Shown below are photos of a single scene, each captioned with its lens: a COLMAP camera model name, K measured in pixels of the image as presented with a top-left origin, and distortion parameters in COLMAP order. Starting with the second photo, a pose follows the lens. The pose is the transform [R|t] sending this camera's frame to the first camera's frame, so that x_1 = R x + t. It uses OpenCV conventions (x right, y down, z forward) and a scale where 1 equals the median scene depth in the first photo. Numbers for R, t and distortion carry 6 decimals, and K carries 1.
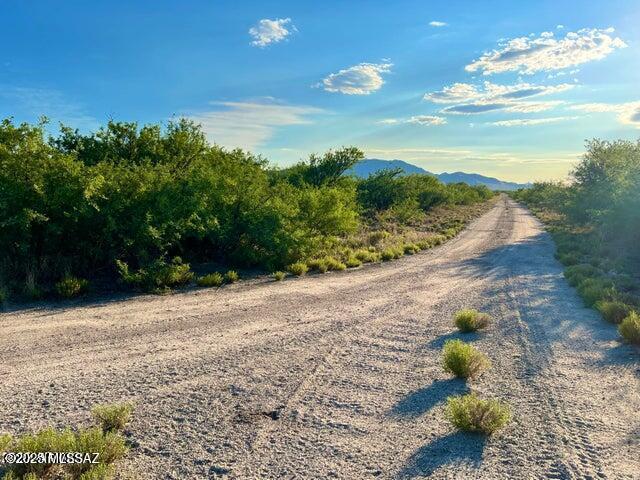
lens RADIAL K [[483.5, 0, 321.2], [0, 483.5, 236.1], [0, 0, 1]] dist [0.019738, -0.012076]
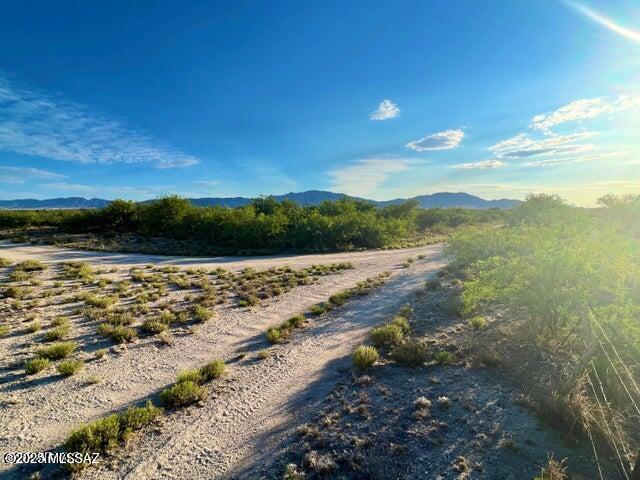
lens RADIAL K [[321.9, 0, 323.9], [0, 321.9, 237.6], [0, 0, 1]] dist [-0.007862, 0.003822]
pose [[0.960240, 0.001323, -0.279172, 0.183292], [-0.003656, 0.999963, -0.007835, 0.020237], [0.279151, 0.008544, 0.960209, -1.328867]]
